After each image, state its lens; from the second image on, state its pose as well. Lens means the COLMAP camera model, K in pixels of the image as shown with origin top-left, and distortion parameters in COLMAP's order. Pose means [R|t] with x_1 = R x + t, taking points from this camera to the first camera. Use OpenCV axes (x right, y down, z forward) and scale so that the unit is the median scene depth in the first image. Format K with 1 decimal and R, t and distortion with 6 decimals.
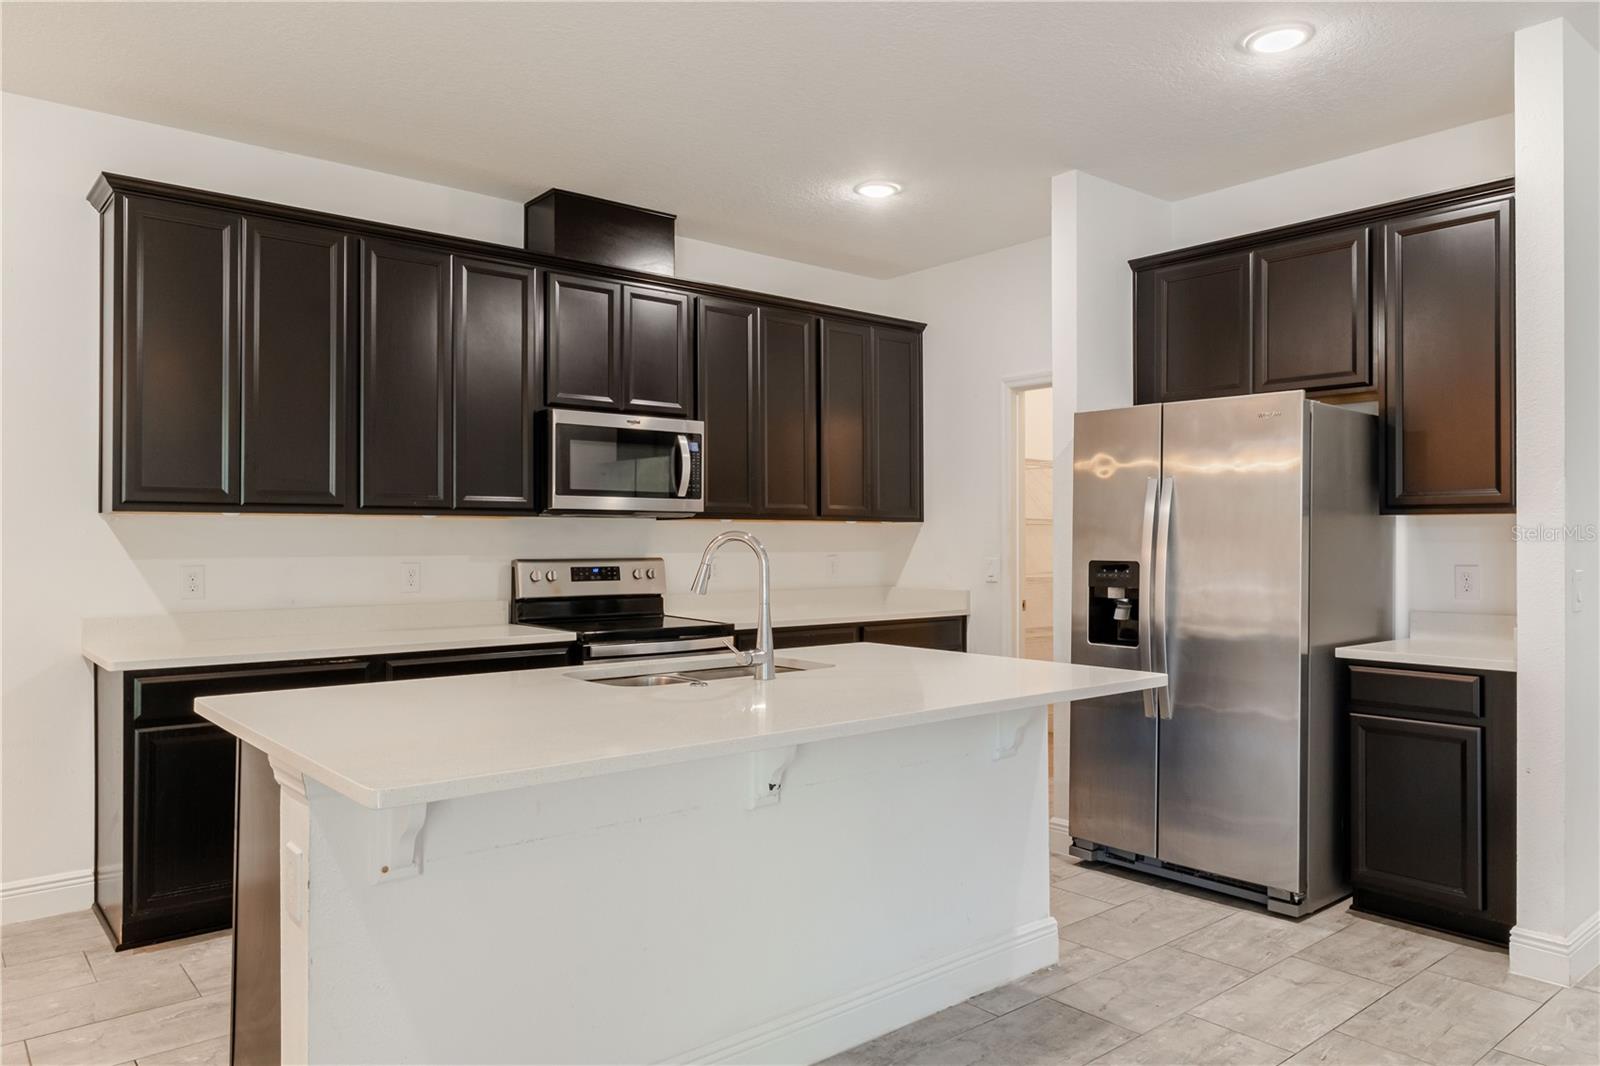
lens RADIAL K [[1076.3, 0, 800.0], [0, 1076.3, 533.0], [0, 0, 1]] dist [-0.002341, 0.000441]
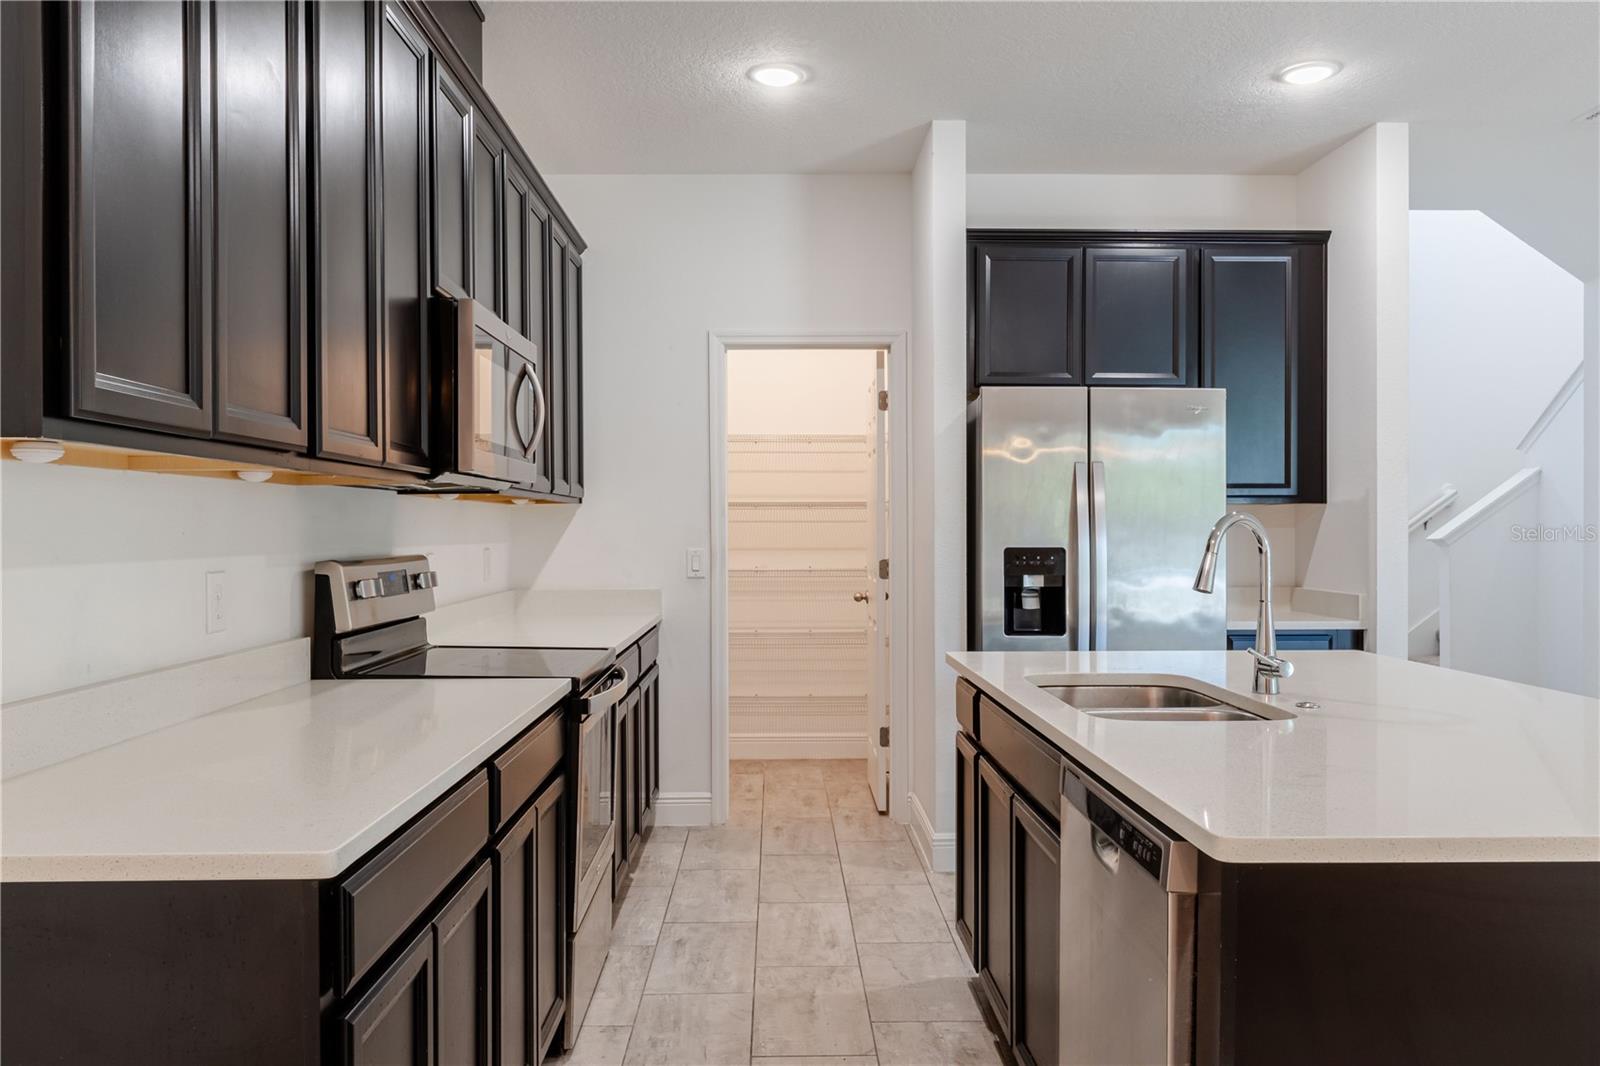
lens RADIAL K [[1227.0, 0, 796.8], [0, 1227.0, 531.5], [0, 0, 1]] dist [0.001630, -0.001559]
pose [[0.623762, -0.003577, 0.781606, -0.694034], [-0.002377, 0.999976, 0.006473, 0.005427], [-0.781611, -0.005895, 0.623738, 0.491190]]
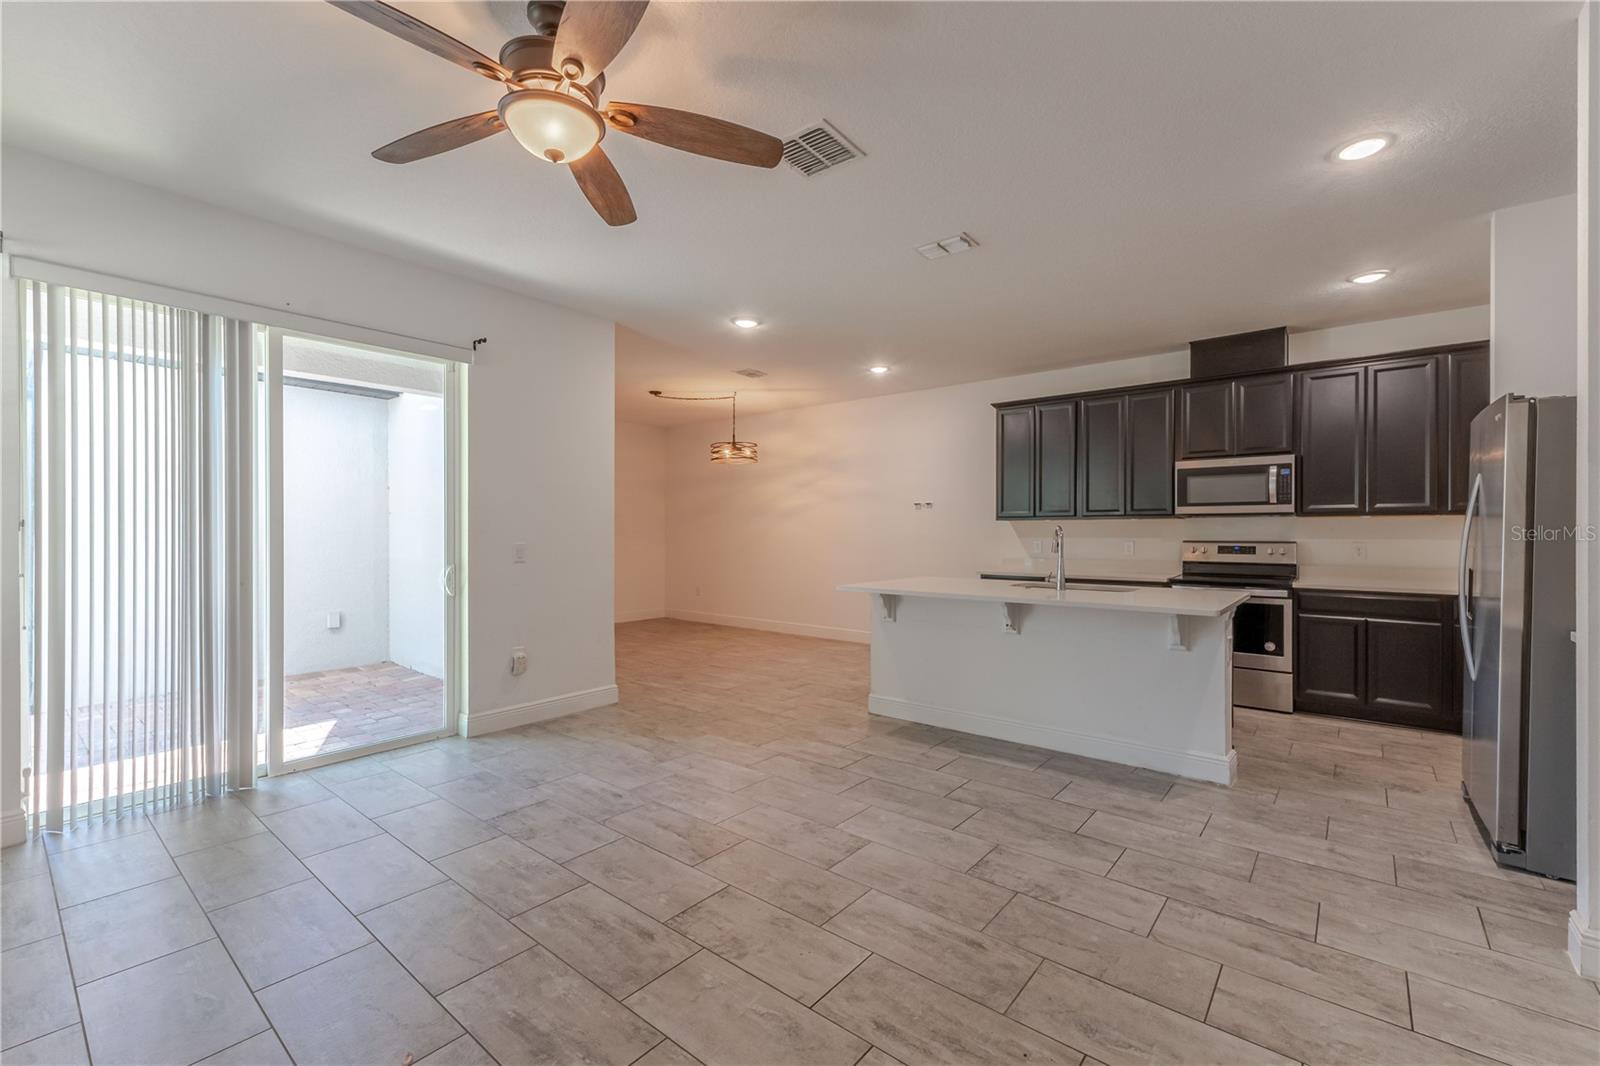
lens RADIAL K [[673.3, 0, 798.0], [0, 673.3, 533.5], [0, 0, 1]] dist [0.006807, -0.001072]
pose [[0.181706, 0.000858, -0.983353, 0.899941], [0.004733, 0.999987, 0.001747, 0.007463], [0.983342, -0.004972, 0.181699, 0.132571]]
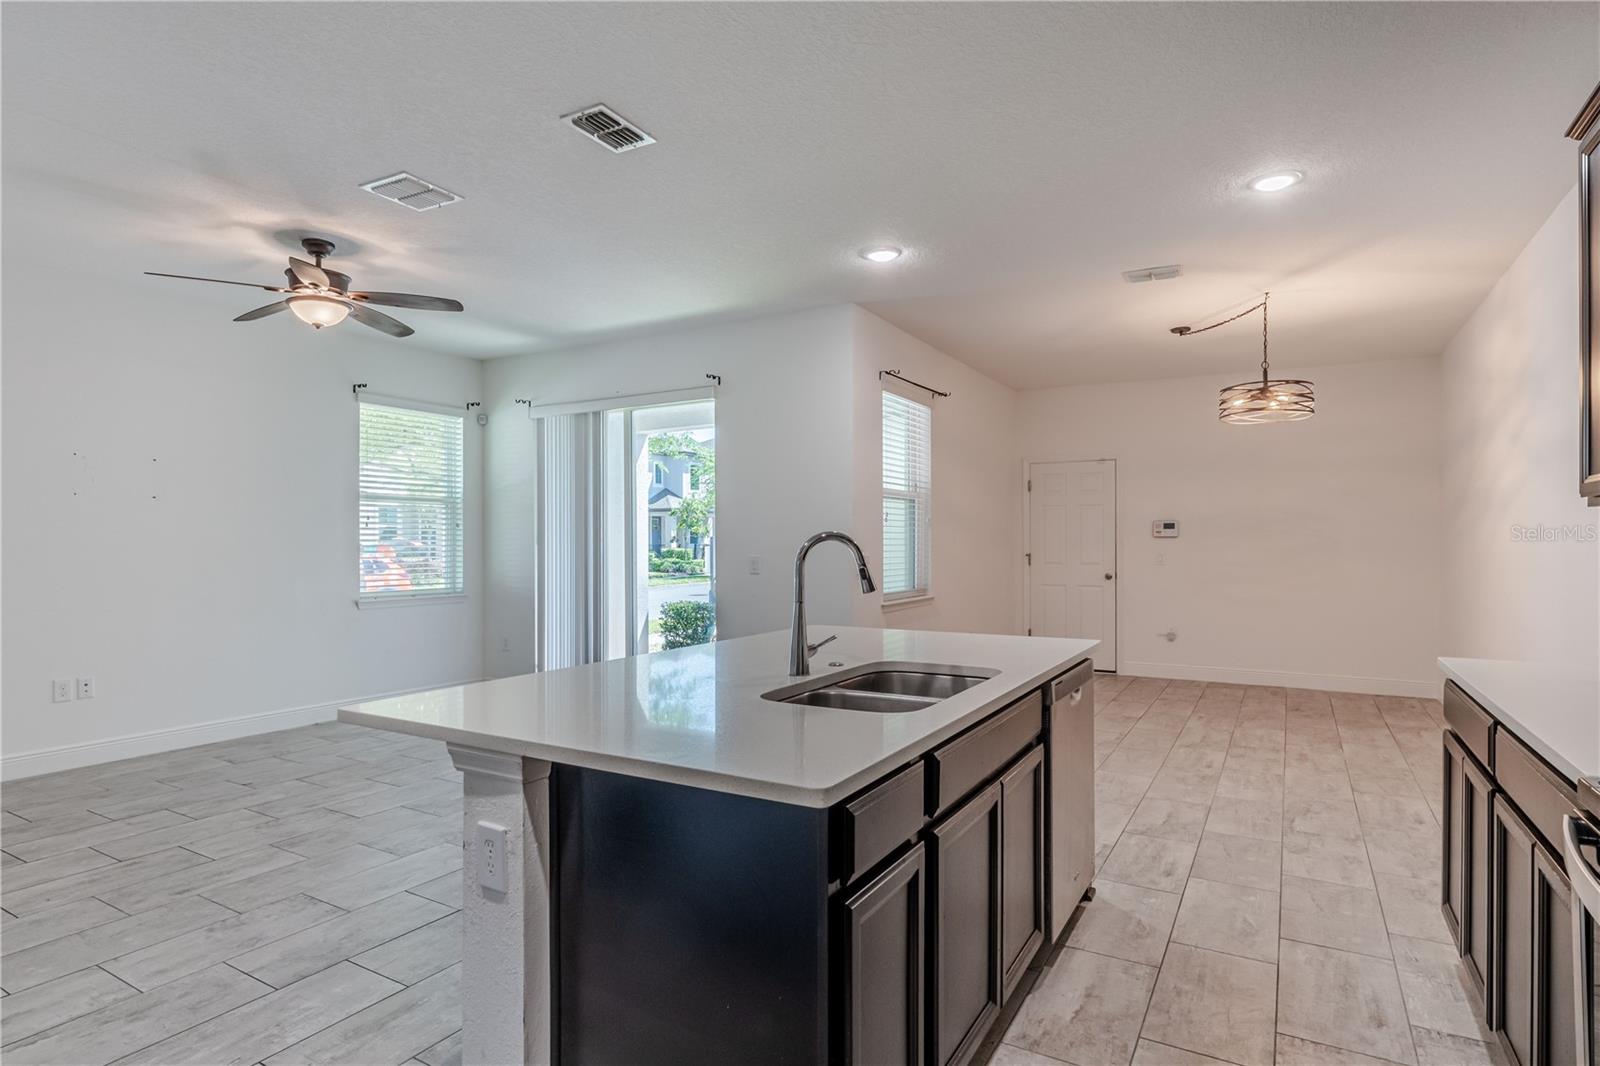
lens RADIAL K [[836.9, 0, 801.0], [0, 836.9, 539.7], [0, 0, 1]] dist [-0.005168, -0.002070]
pose [[-0.940170, -0.001294, -0.340704, 0.167926], [0.002397, 0.999943, -0.010412, 0.010955], [0.340698, -0.010606, -0.940113, 1.235470]]
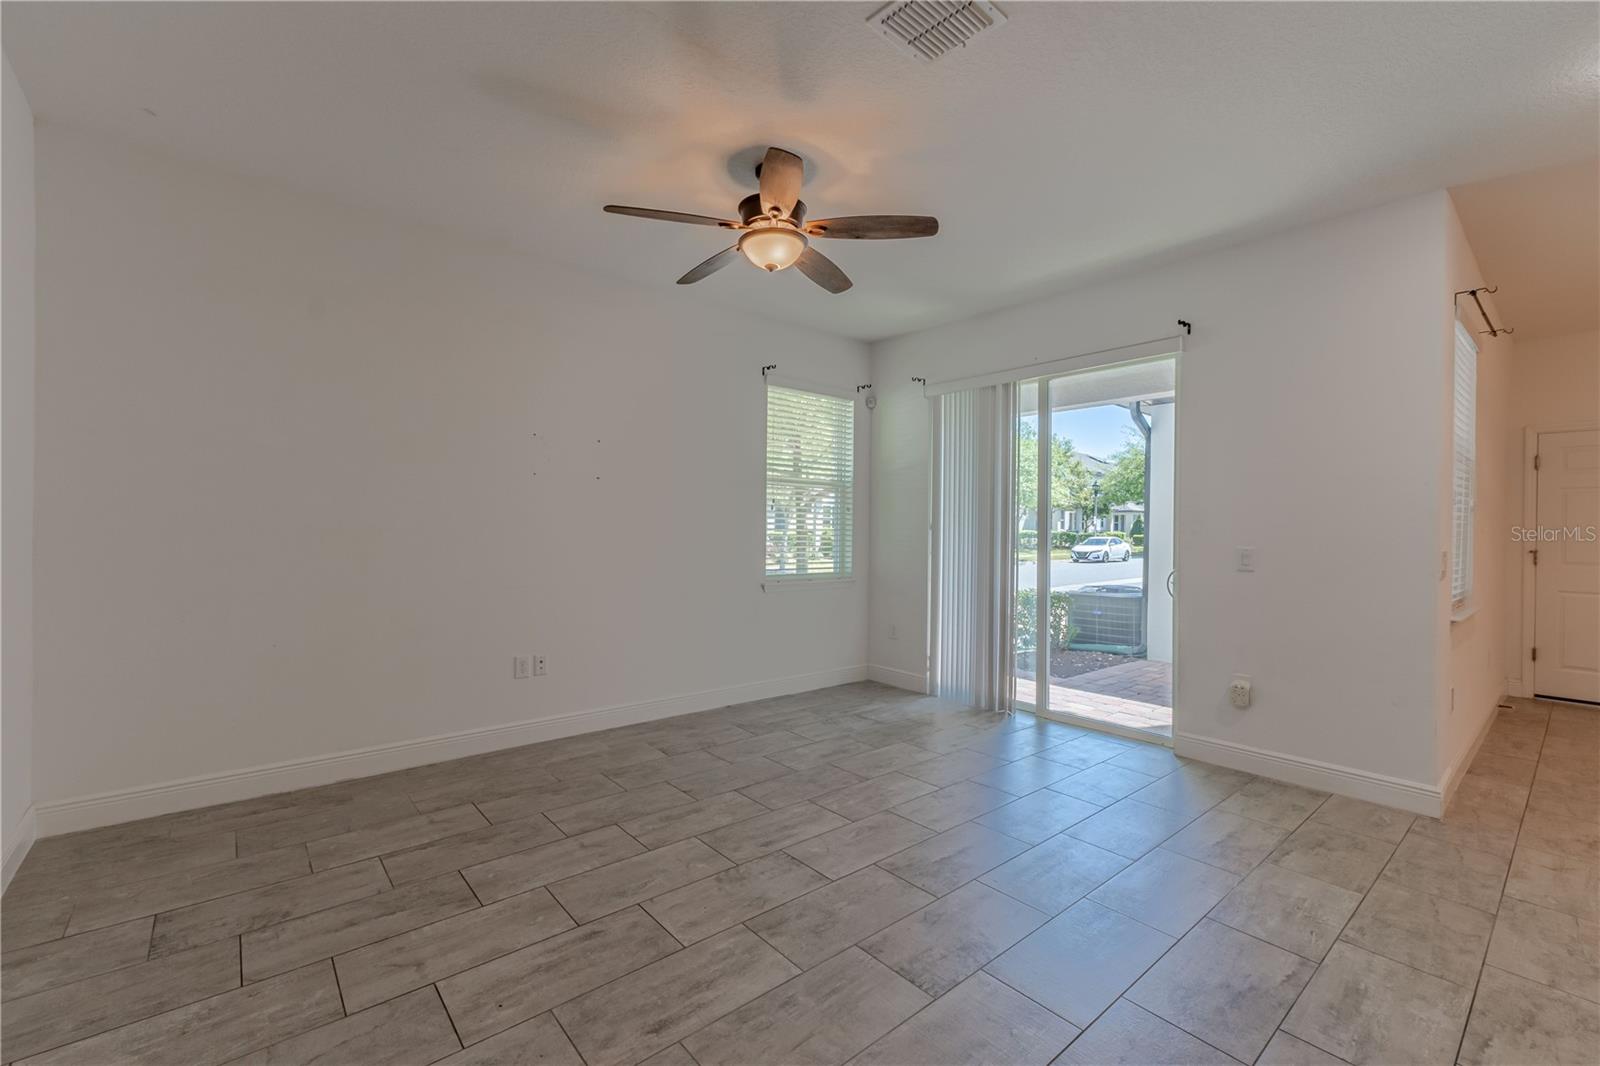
lens RADIAL K [[673.3, 0, 798.0], [0, 673.3, 533.5], [0, 0, 1]] dist [0.006807, -0.001072]
pose [[-0.999889, -0.012936, -0.007358, 0.353327], [-0.012938, 0.999916, 0.000301, 0.011498], [0.007353, 0.000397, -0.999973, 0.764342]]
